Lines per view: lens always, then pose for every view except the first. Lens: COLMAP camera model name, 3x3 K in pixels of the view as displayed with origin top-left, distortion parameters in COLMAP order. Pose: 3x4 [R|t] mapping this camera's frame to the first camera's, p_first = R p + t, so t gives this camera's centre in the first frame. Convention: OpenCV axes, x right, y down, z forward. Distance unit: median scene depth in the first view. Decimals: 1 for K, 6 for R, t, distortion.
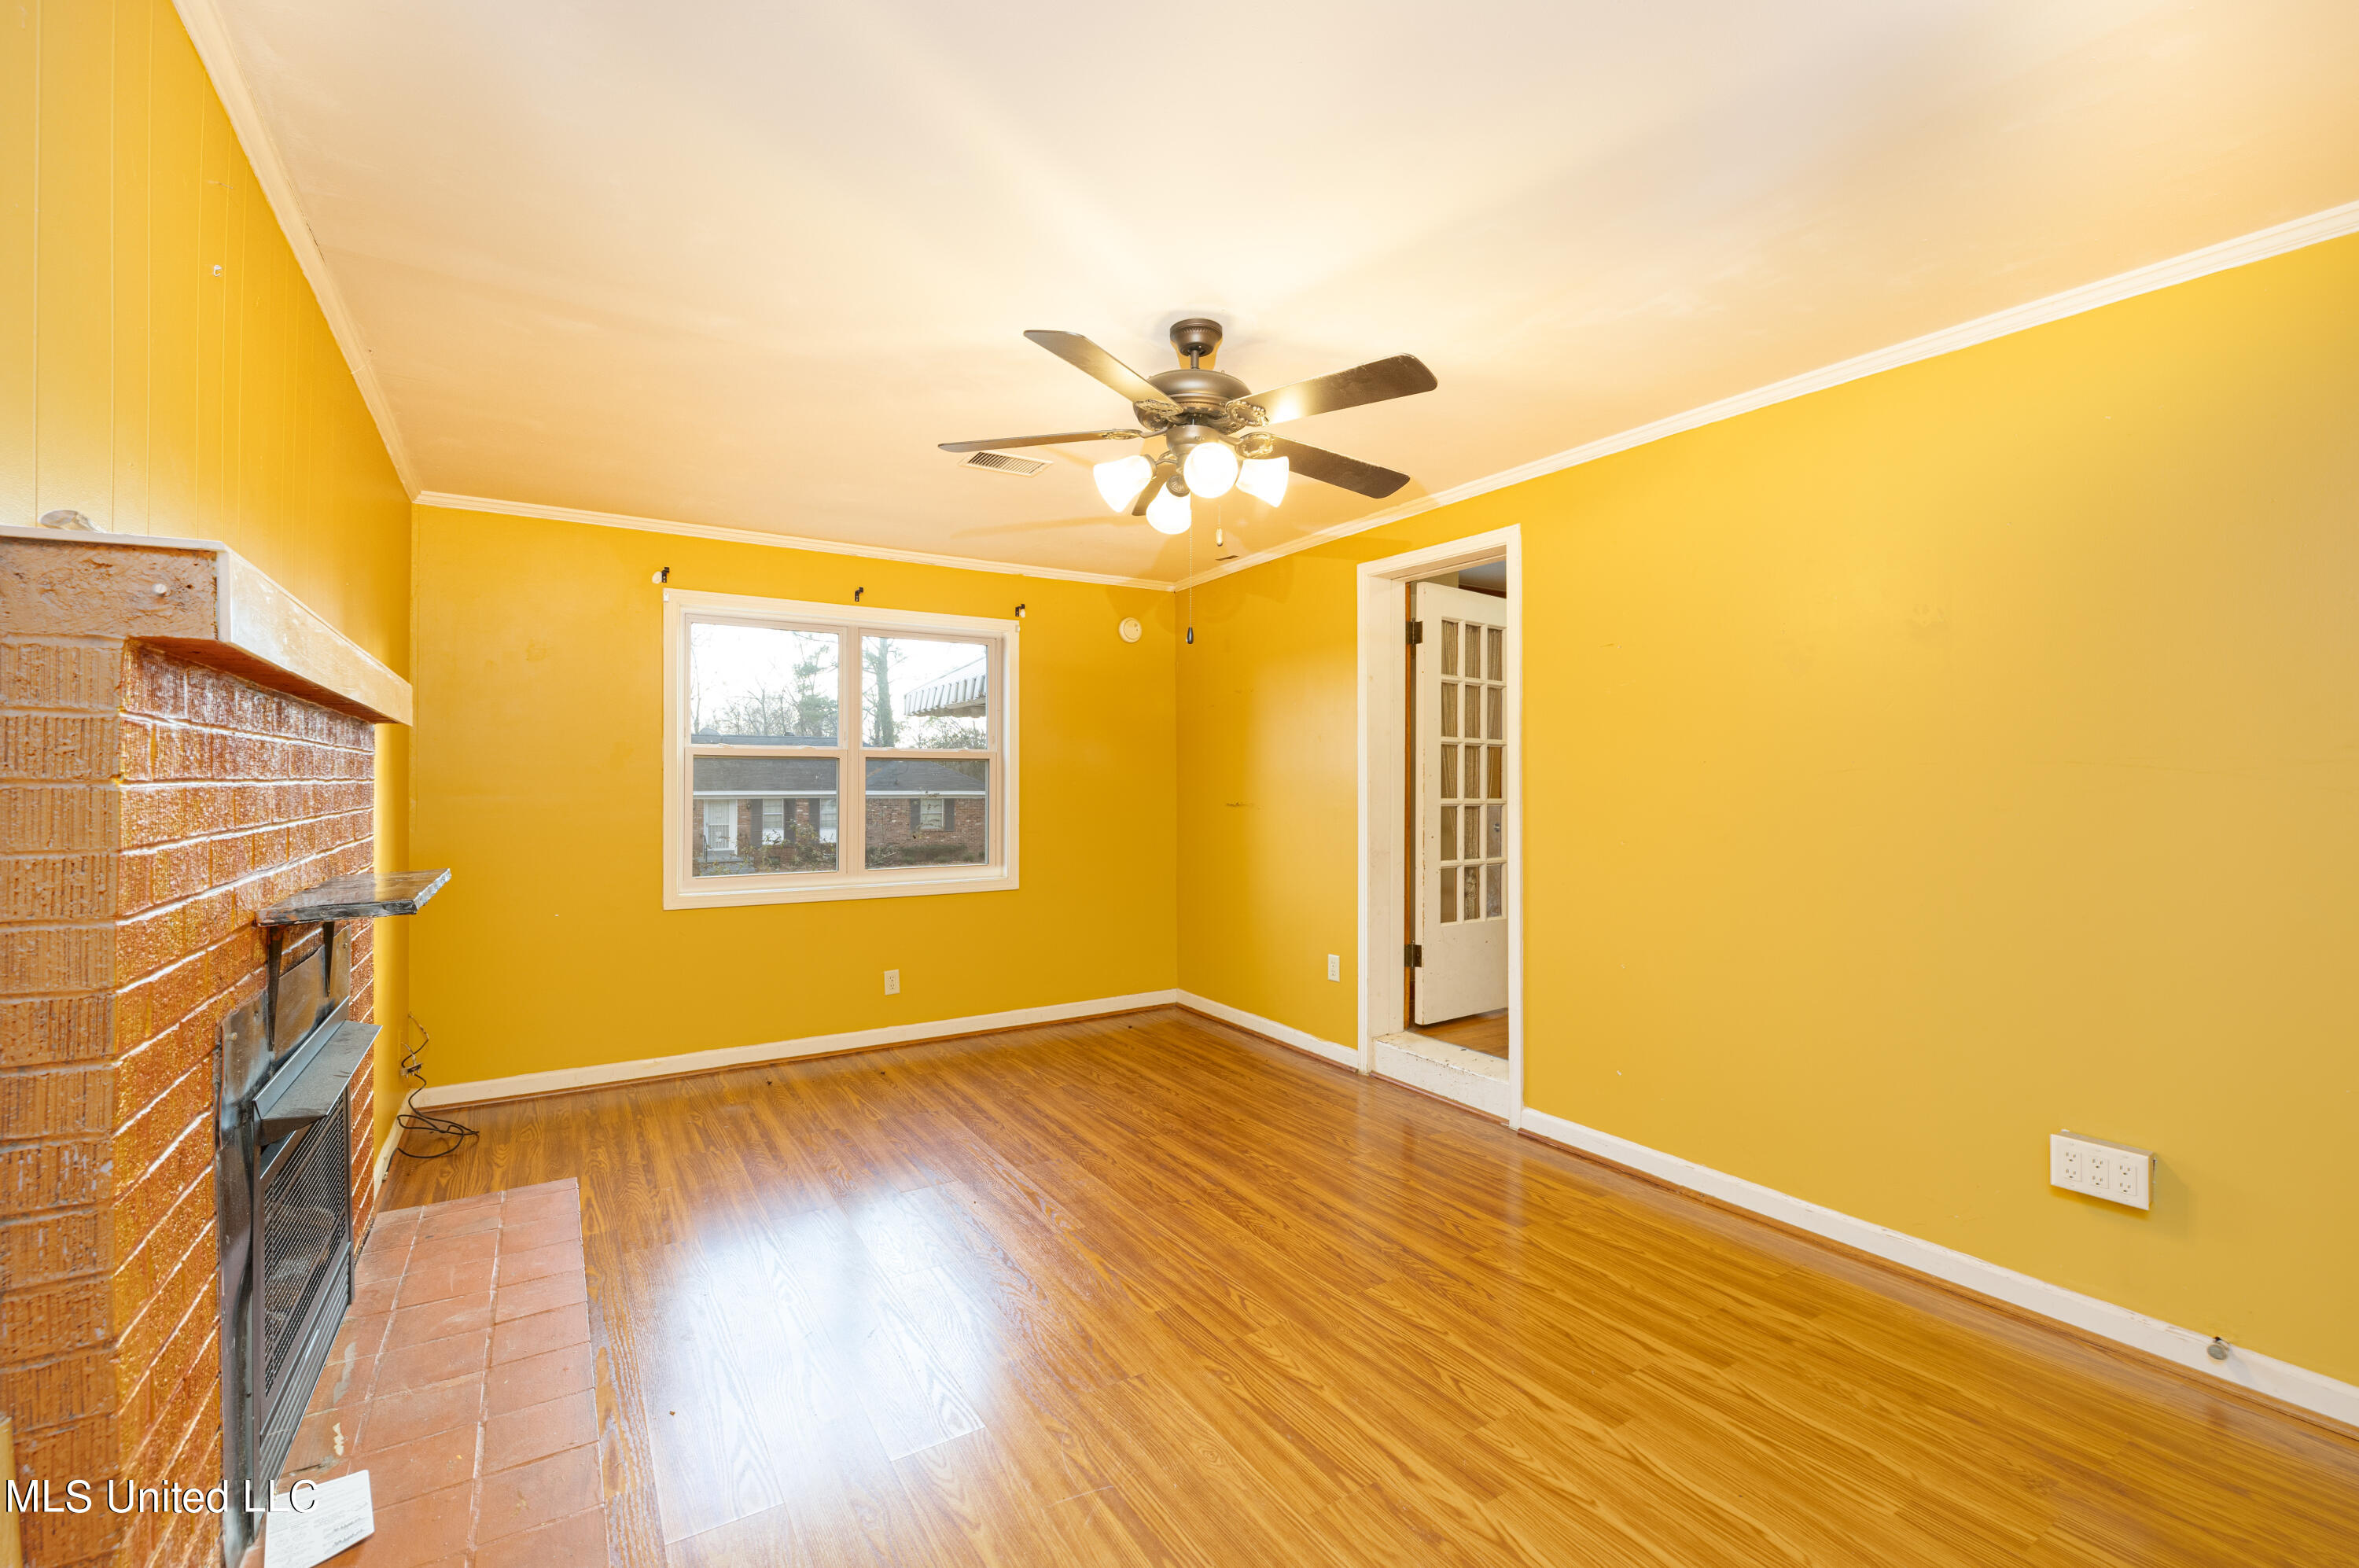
lens RADIAL K [[1008.3, 0, 1177.7], [0, 1008.3, 781.2], [0, 0, 1]] dist [-0.000416, -0.000014]
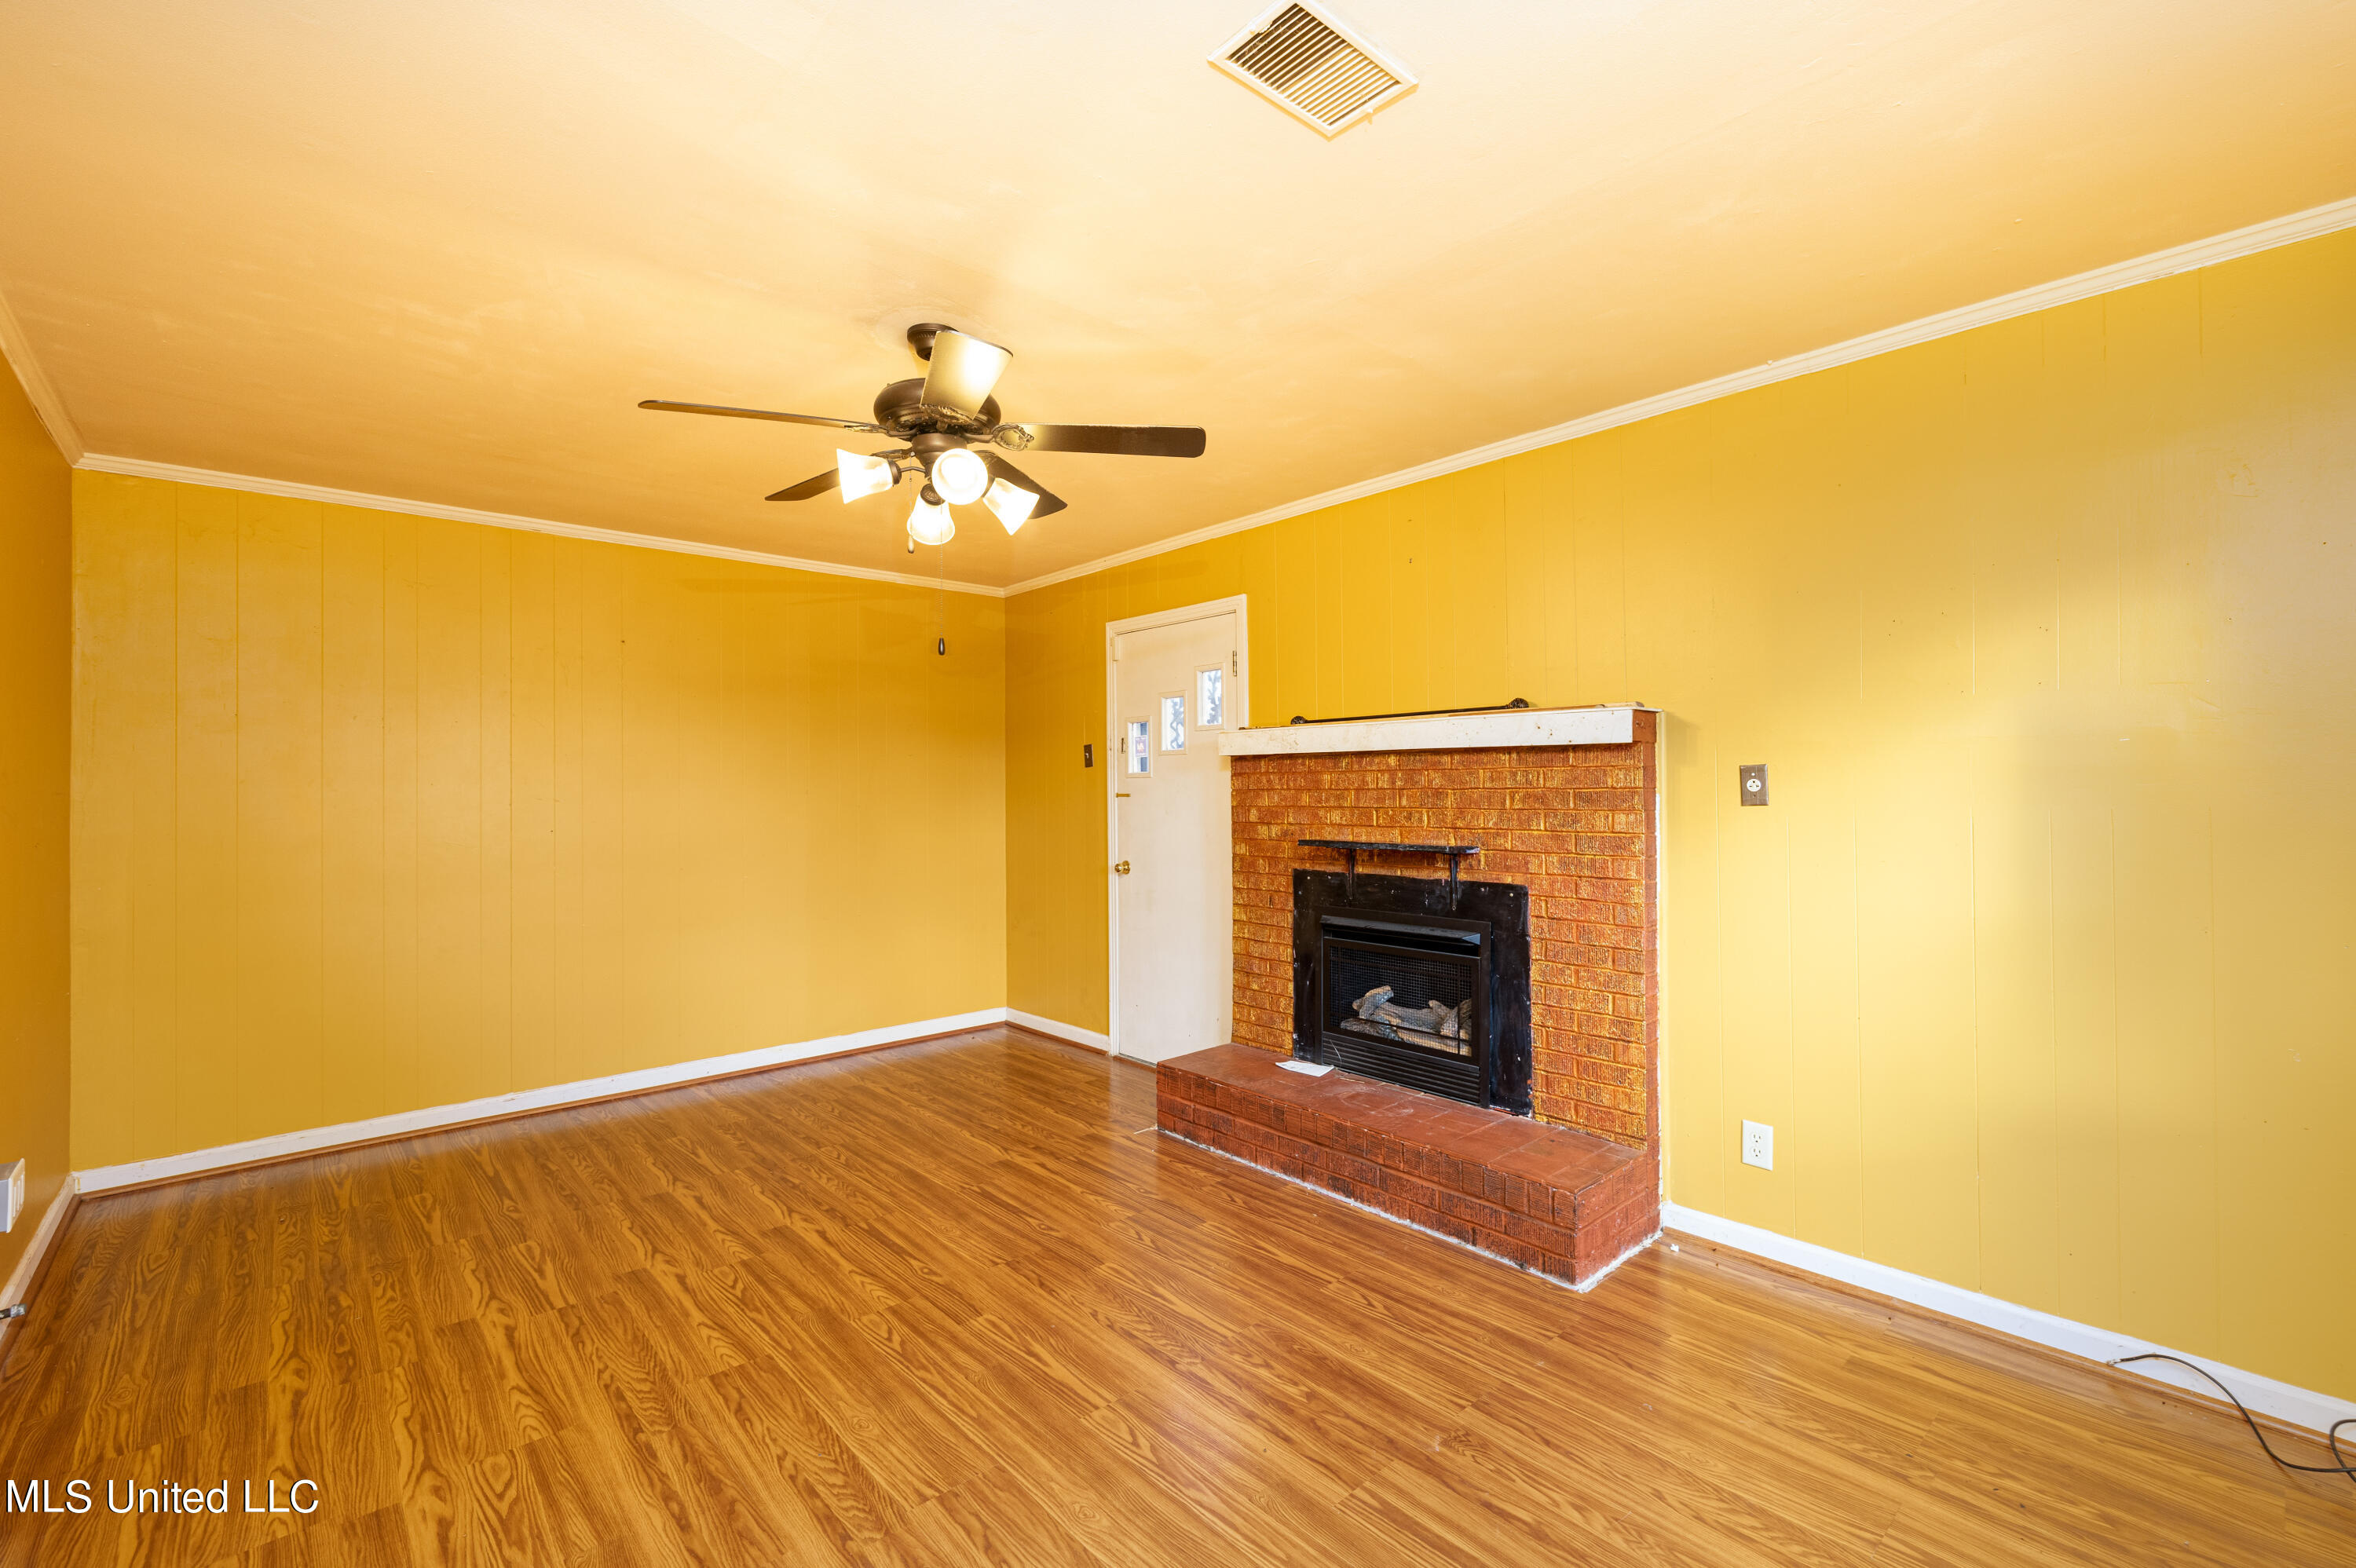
lens RADIAL K [[1006.9, 0, 1180.6], [0, 1006.9, 784.6], [0, 0, 1]] dist [-0.000416, -0.000014]
pose [[-0.987126, 0.005531, -0.159847, -0.063498], [0.005716, 0.999983, -0.000699, -0.009109], [0.159841, -0.001604, -0.987142, 2.146339]]
